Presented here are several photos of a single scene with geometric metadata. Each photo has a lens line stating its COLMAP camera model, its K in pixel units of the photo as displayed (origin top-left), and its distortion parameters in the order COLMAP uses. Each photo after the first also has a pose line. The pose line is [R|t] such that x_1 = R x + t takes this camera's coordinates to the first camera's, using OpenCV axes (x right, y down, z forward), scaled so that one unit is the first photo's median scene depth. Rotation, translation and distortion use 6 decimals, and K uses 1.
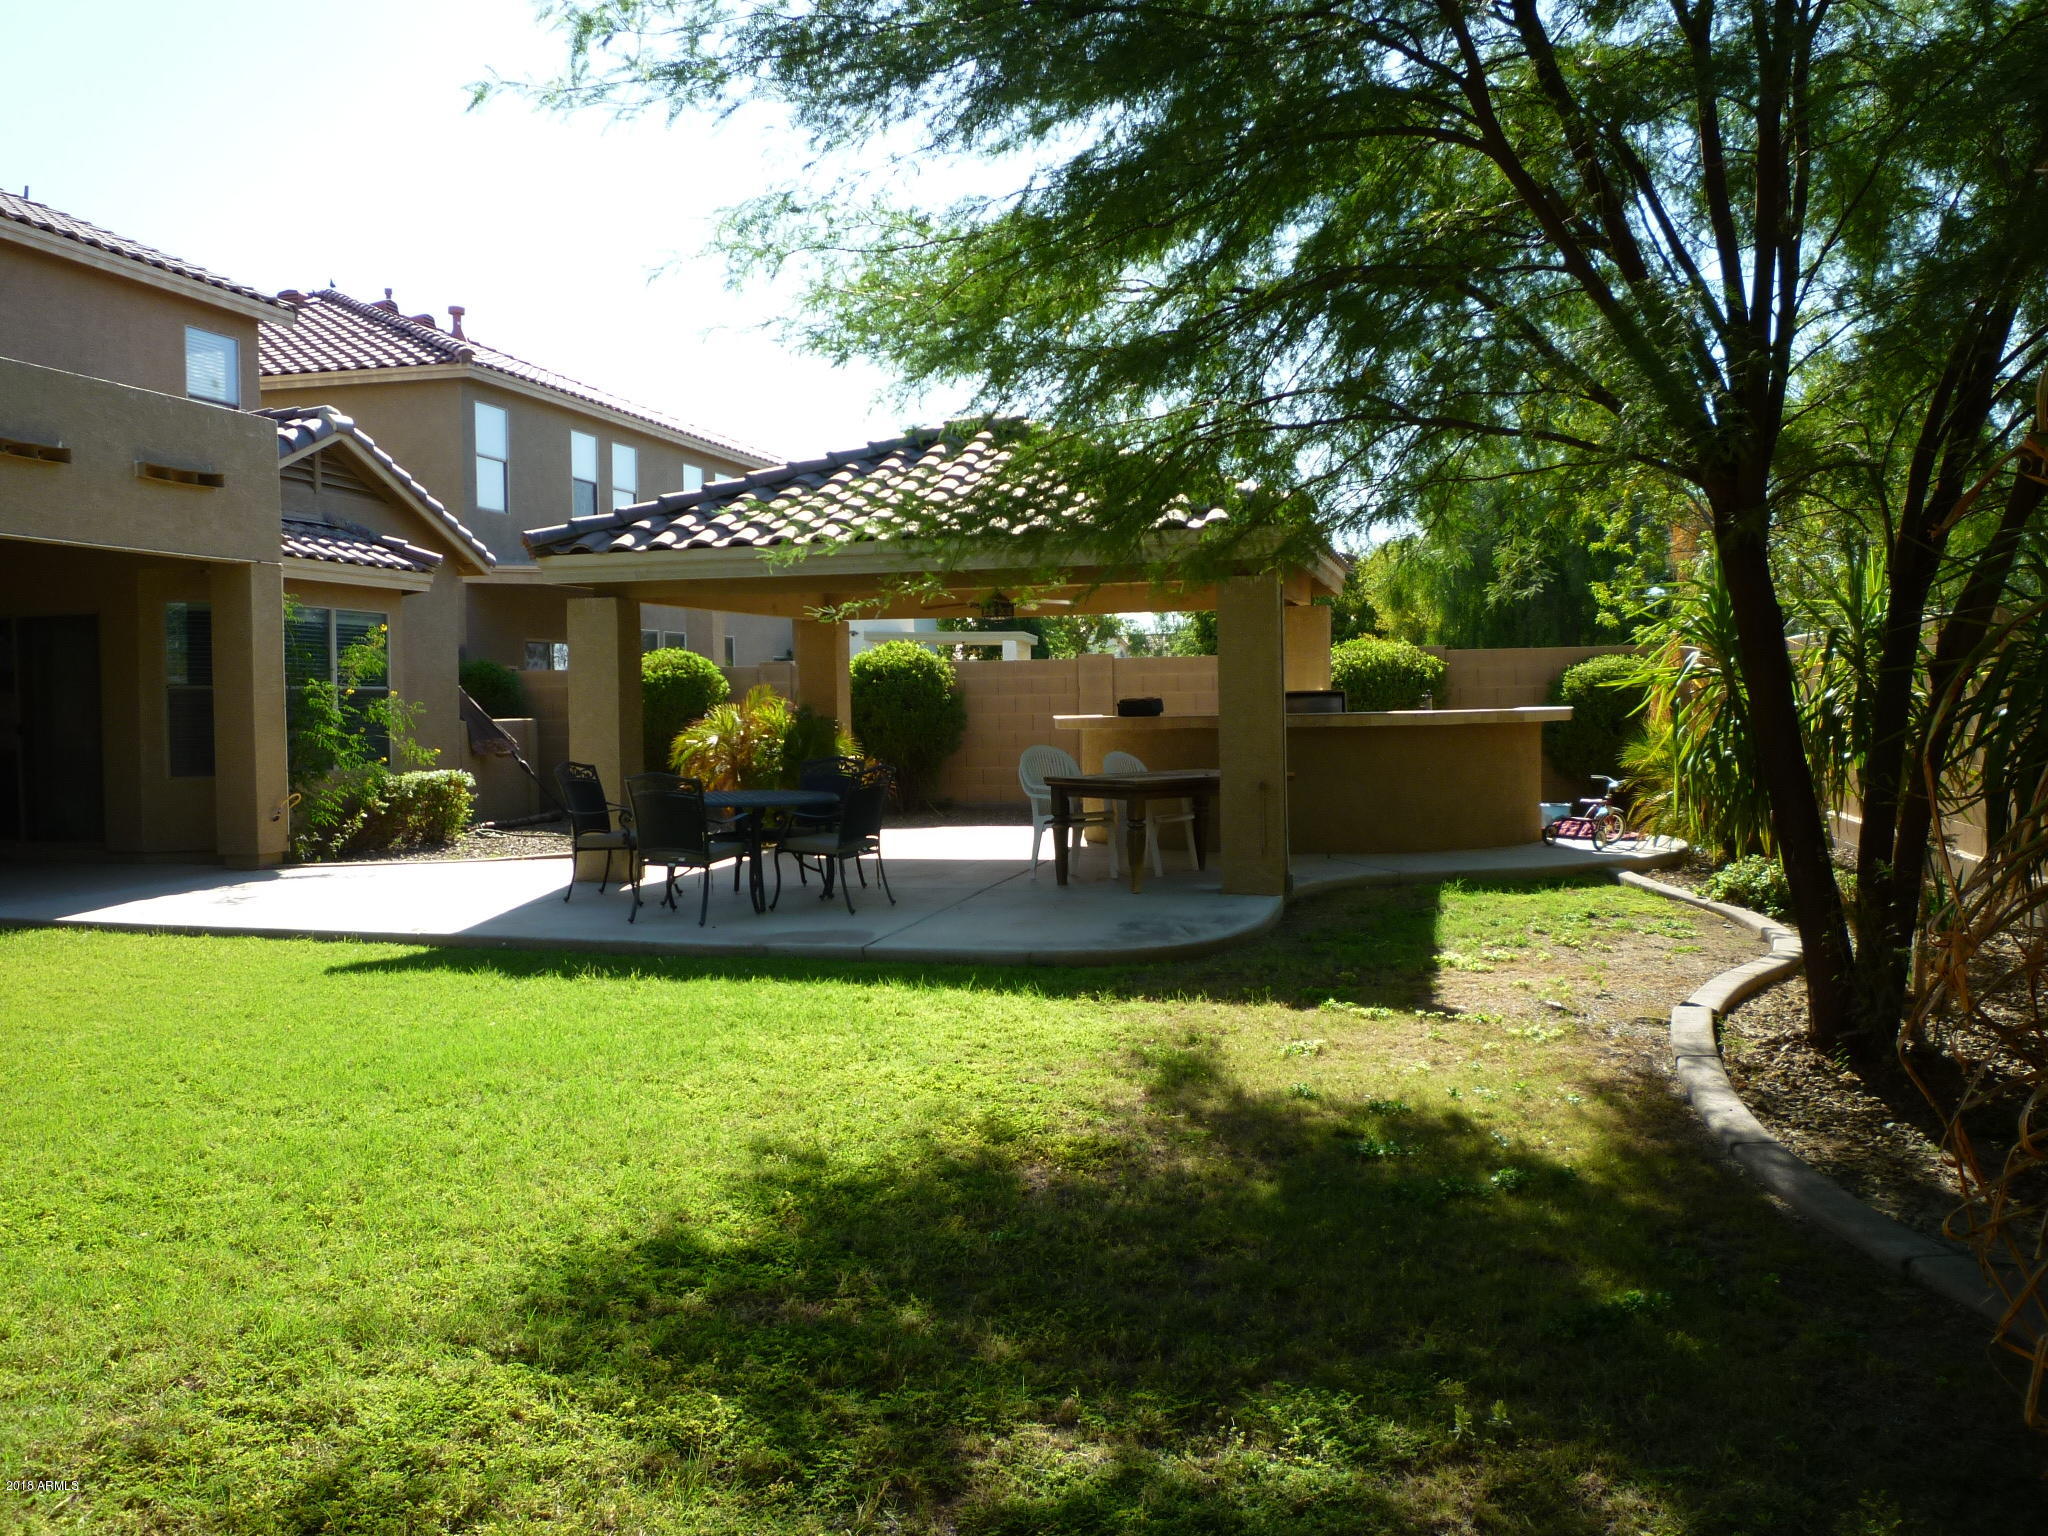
lens RADIAL K [[1770.5, 0, 1014.4], [0, 1770.5, 730.0], [0, 0, 1]] dist [-0.041327, 0.007572]
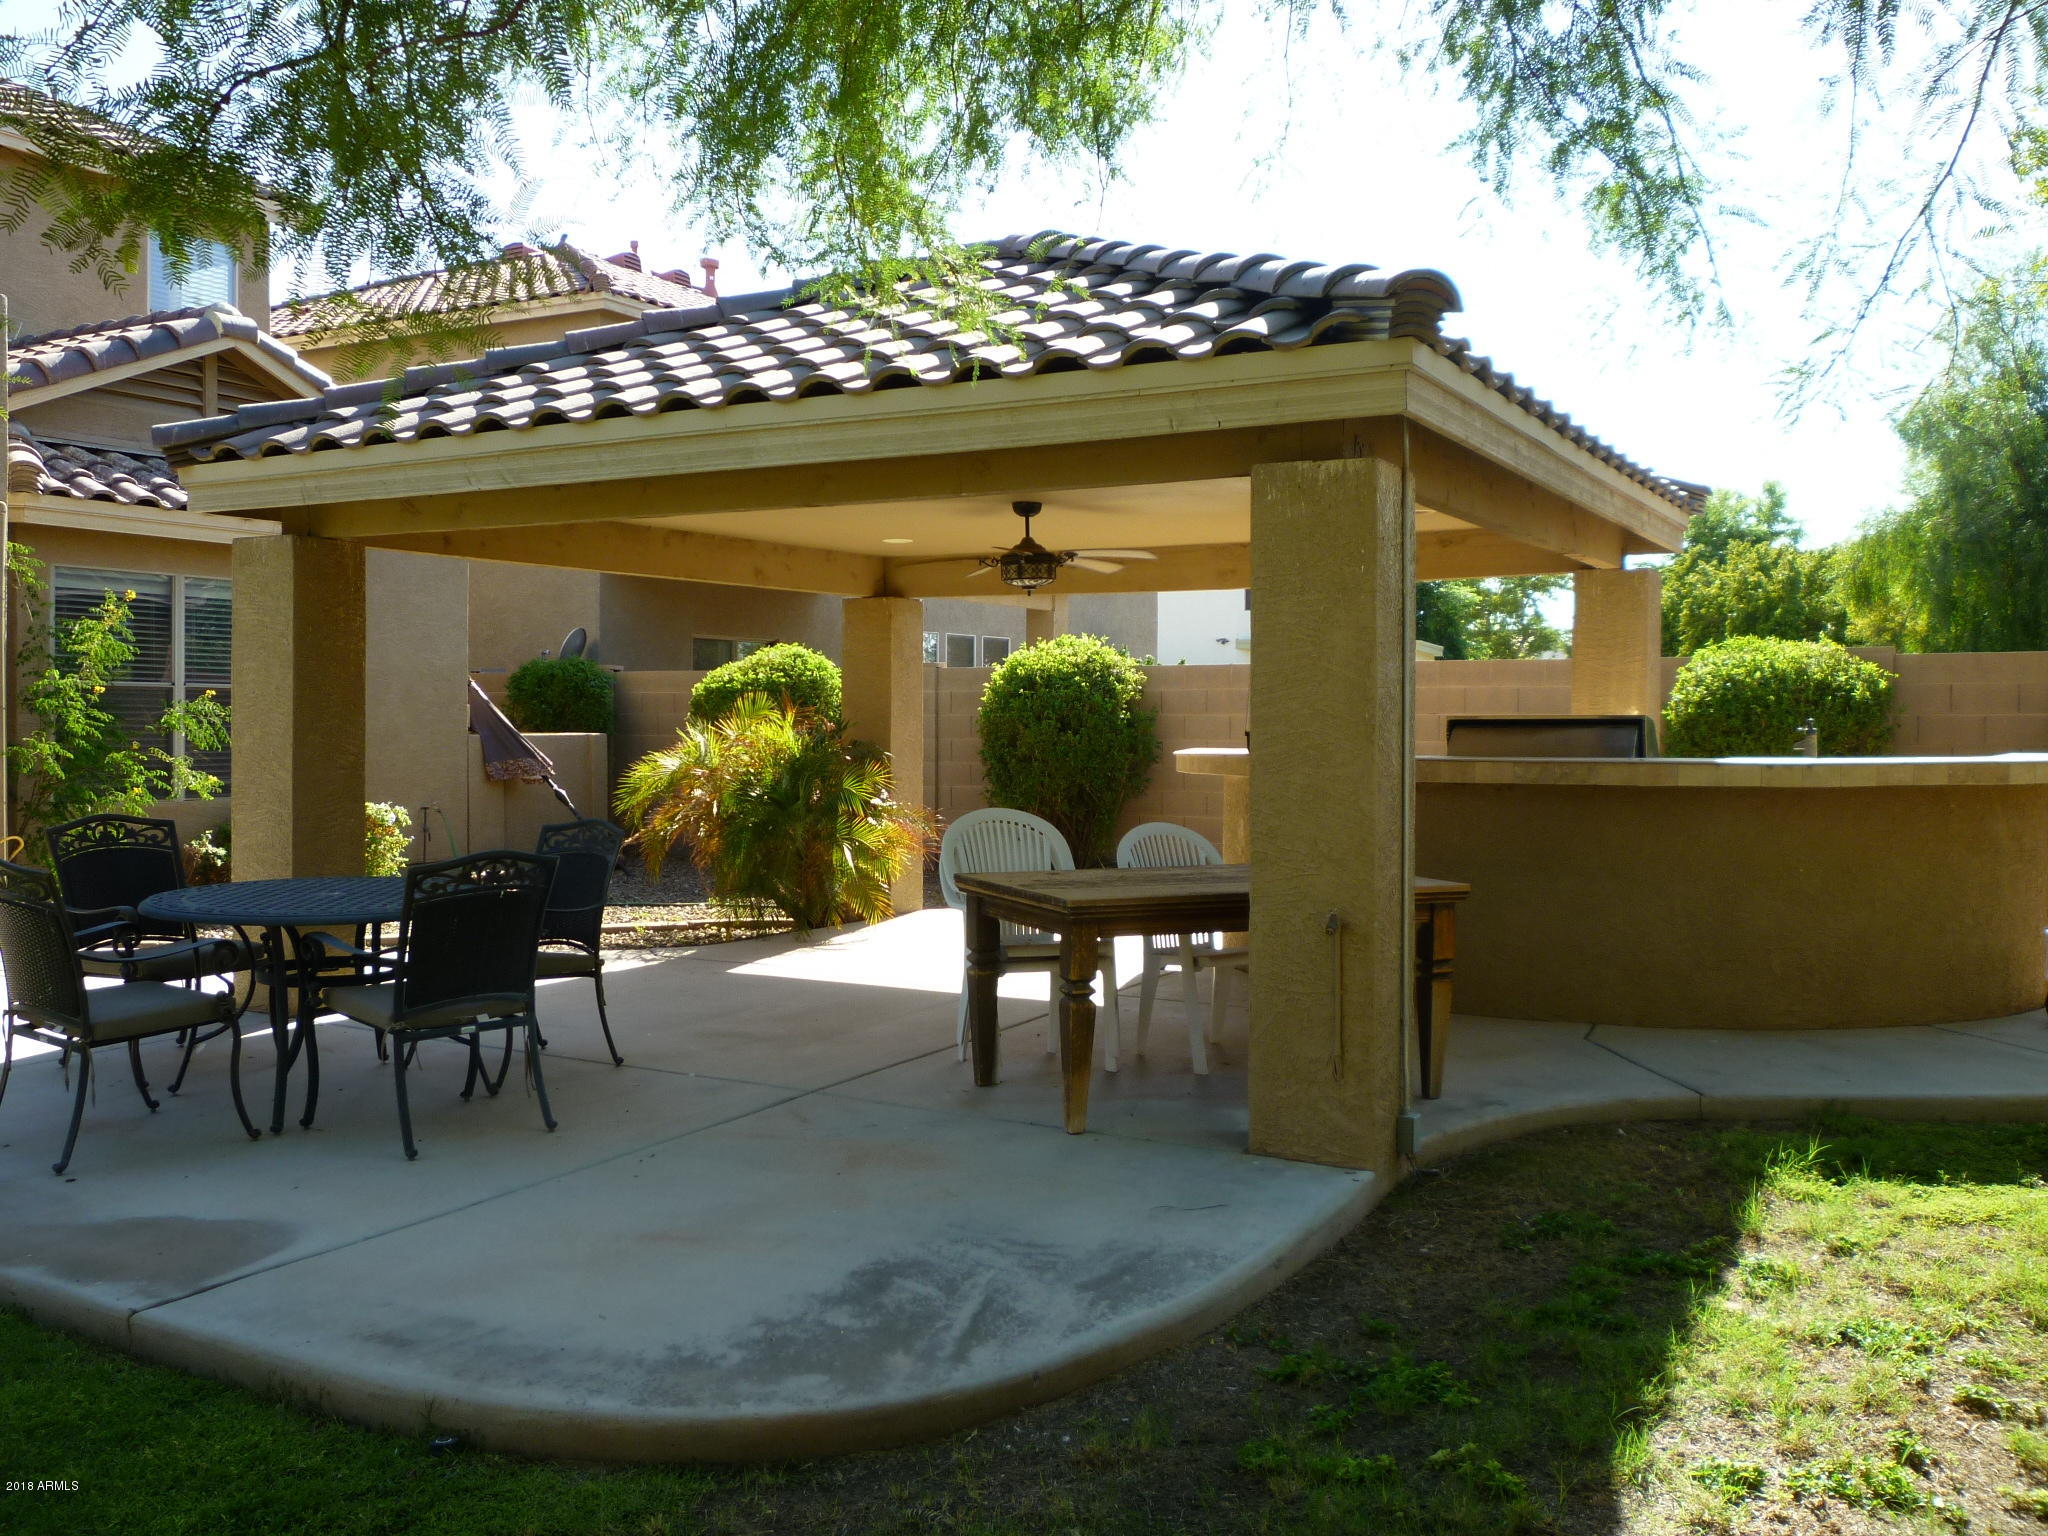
lens RADIAL K [[1740.9, 0, 1024.0], [0, 1740.9, 768.0], [0, 0, 1]] dist [0.001329, -0.001444]
pose [[0.966358, 0.025828, -0.255900, 0.107807], [-0.022054, 0.999602, 0.017605, -0.009300], [0.256253, -0.011369, 0.966543, 0.334091]]
